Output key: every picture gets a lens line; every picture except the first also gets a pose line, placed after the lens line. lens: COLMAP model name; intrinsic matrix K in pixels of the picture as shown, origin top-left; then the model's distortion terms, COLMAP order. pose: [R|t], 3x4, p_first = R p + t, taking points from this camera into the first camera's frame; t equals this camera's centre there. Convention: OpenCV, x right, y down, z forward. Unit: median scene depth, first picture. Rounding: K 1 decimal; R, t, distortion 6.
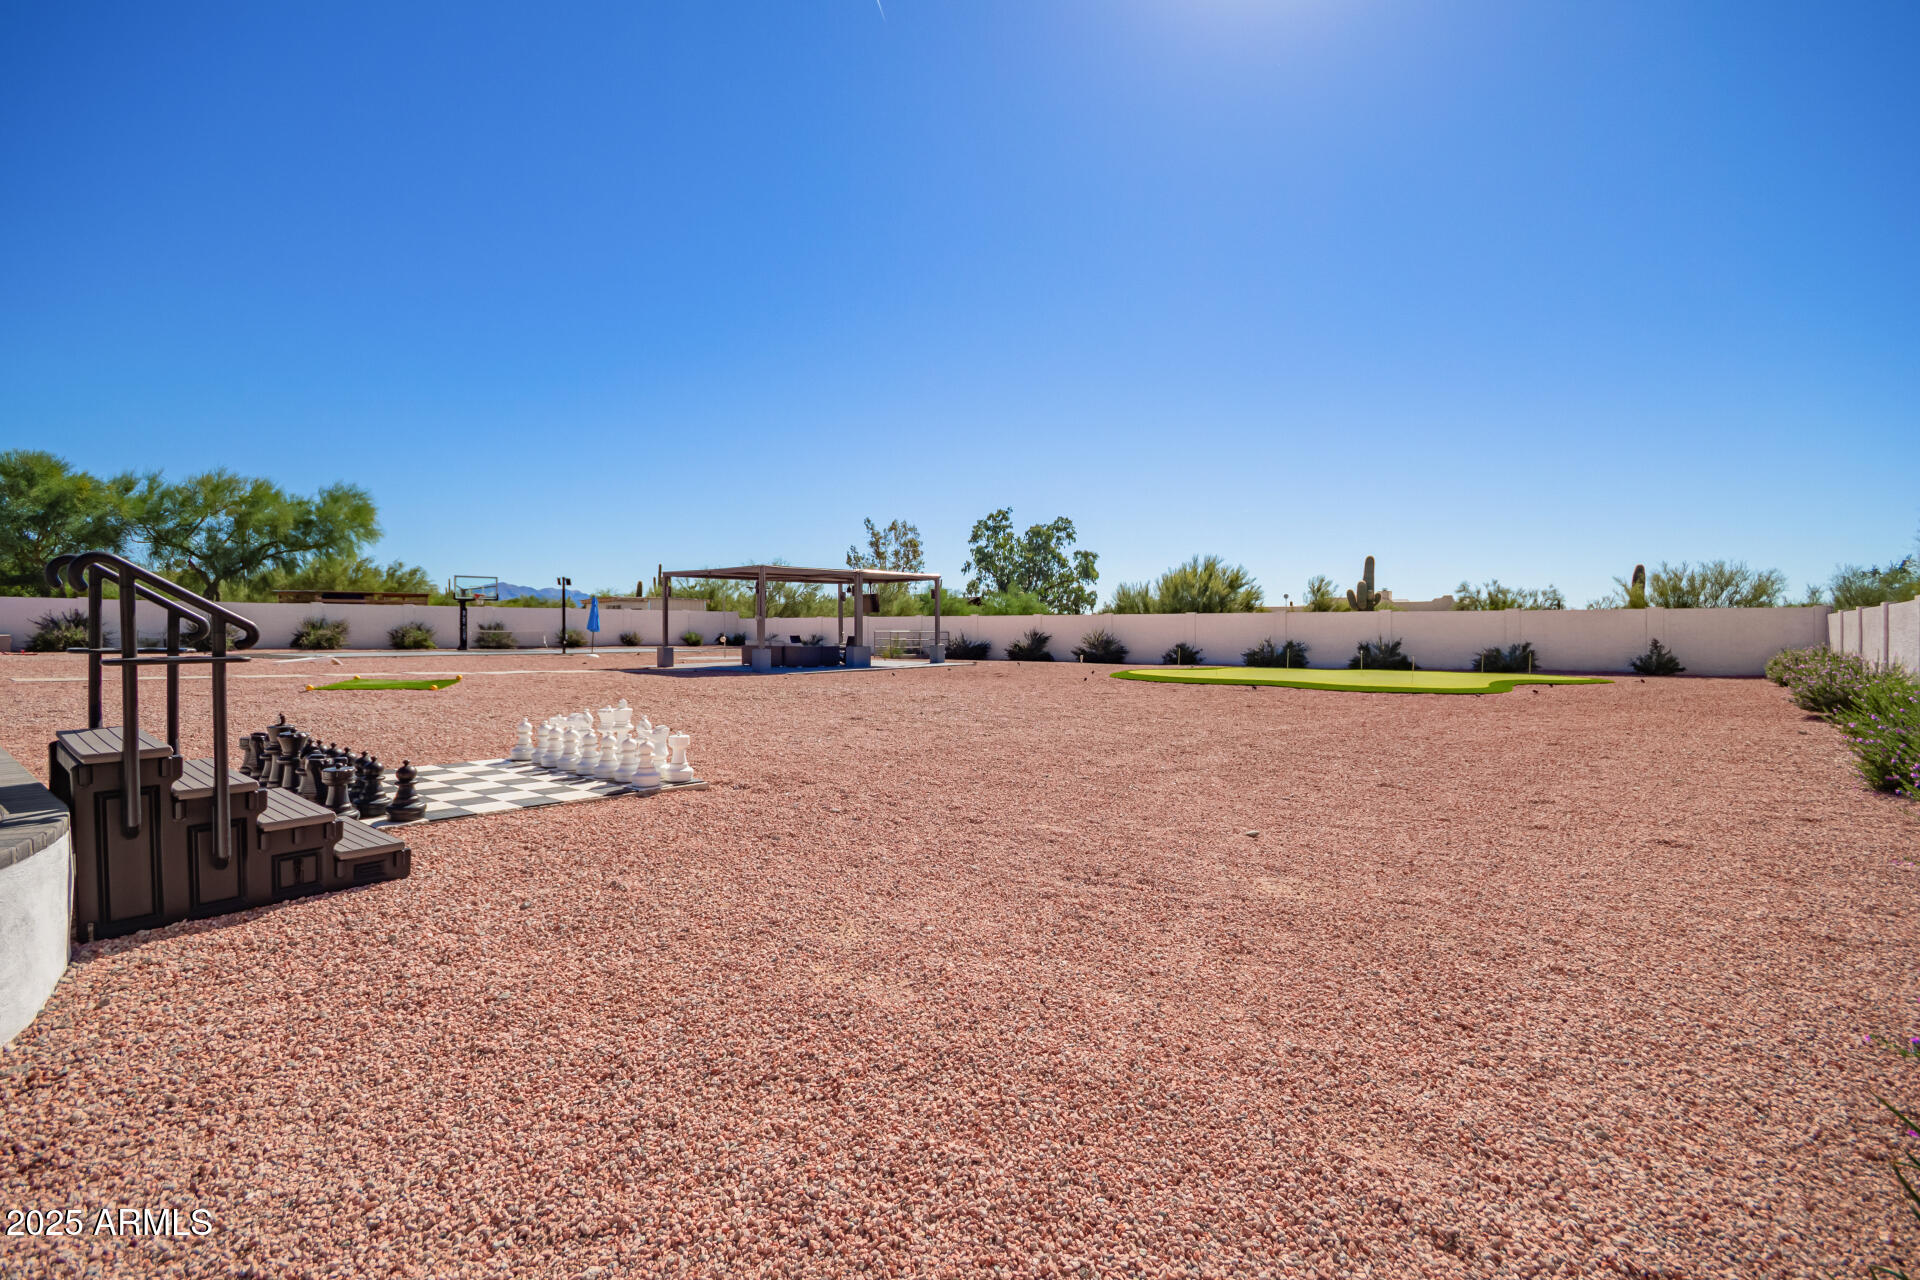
lens RADIAL K [[898.7, 0, 946.5], [0, 898.7, 637.8], [0, 0, 1]] dist [0.011842, -0.002163]
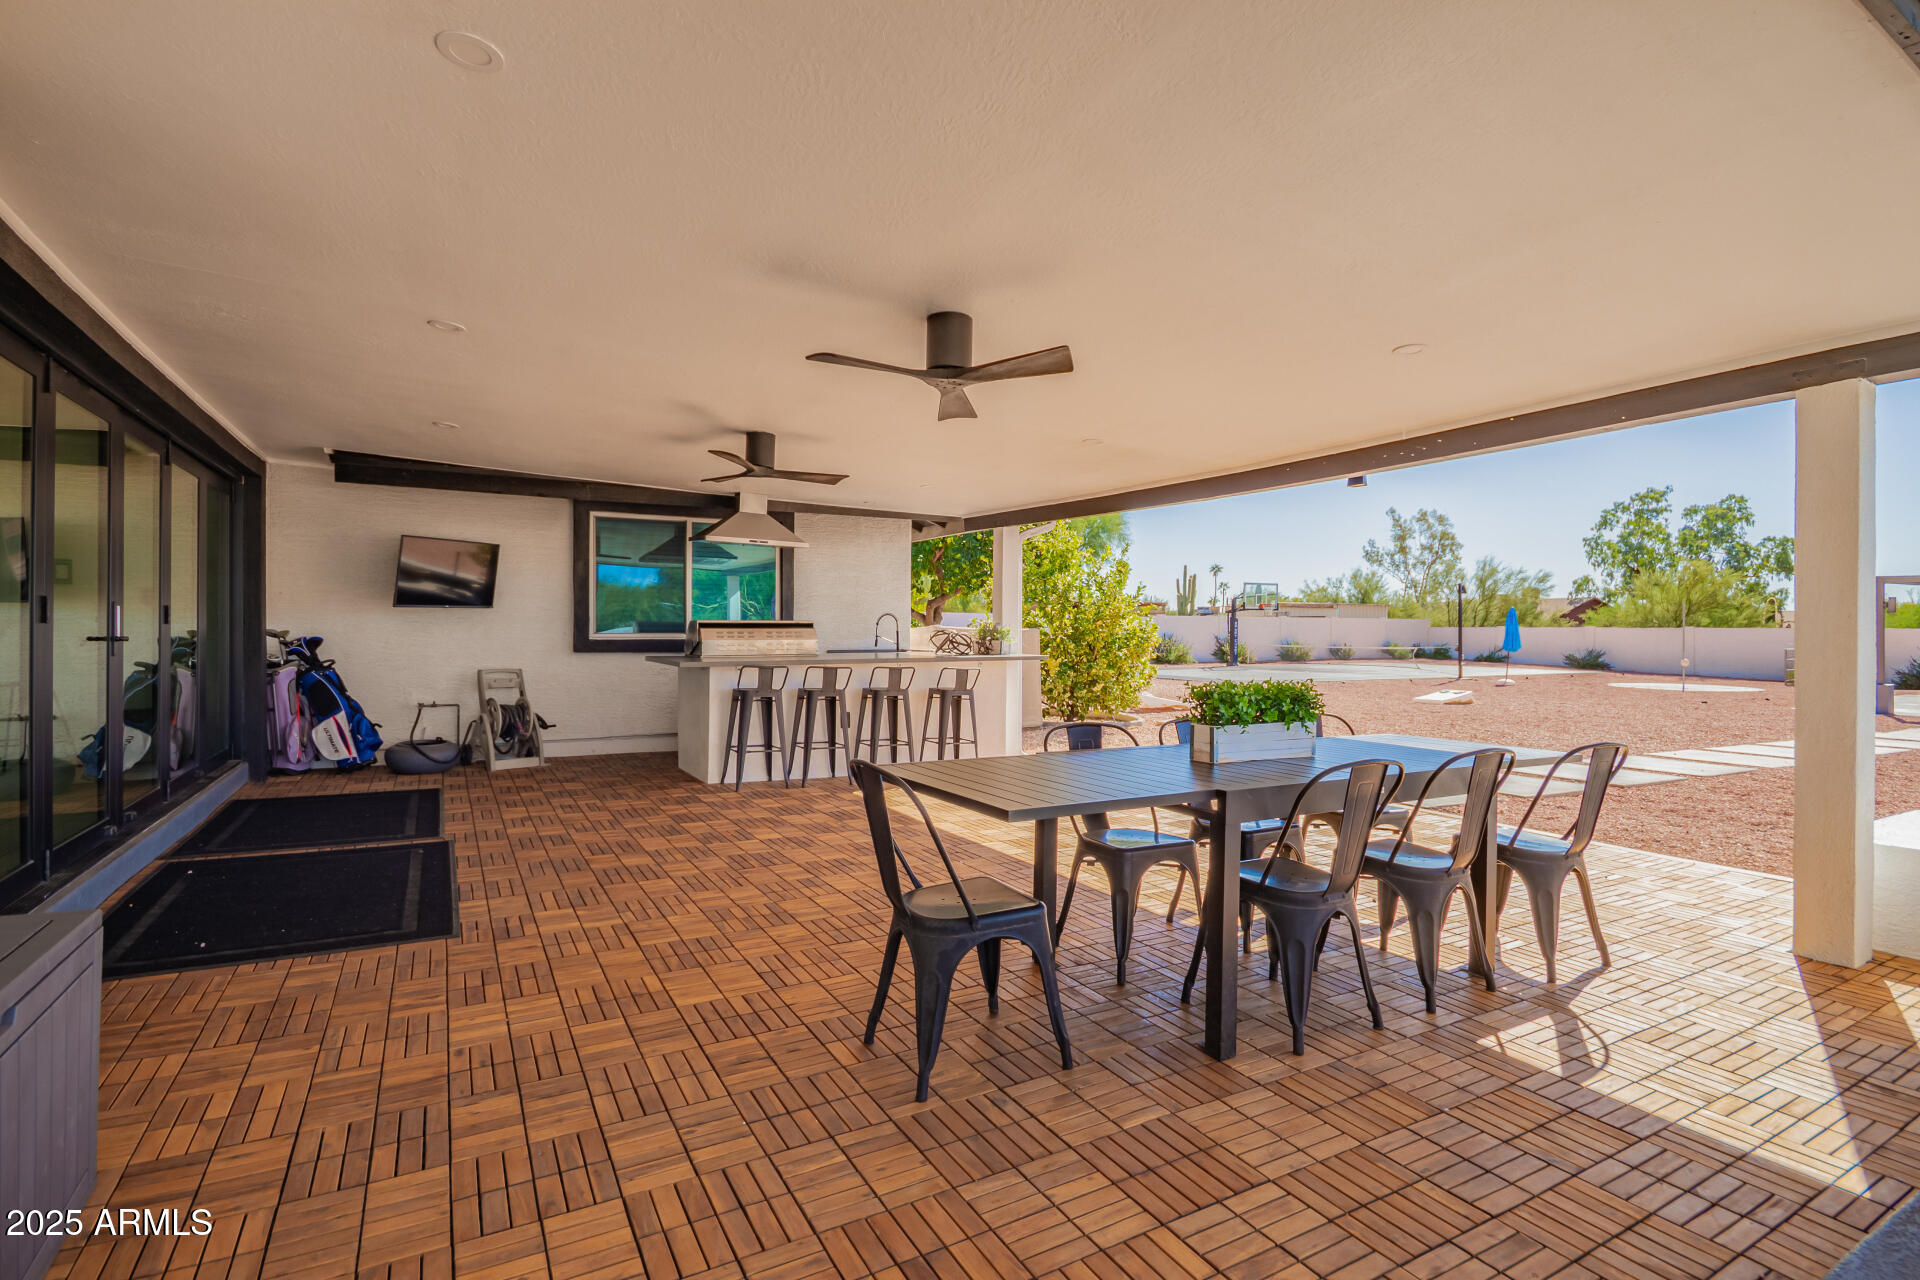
lens RADIAL K [[898.7, 0, 961.0], [0, 898.7, 629.9], [0, 0, 1]] dist [0.011842, -0.002163]
pose [[0.939733, 0.005632, -0.341863, -0.241110], [-0.007954, 0.999954, -0.005391, -0.007594], [0.341817, 0.007786, 0.939734, 0.036848]]
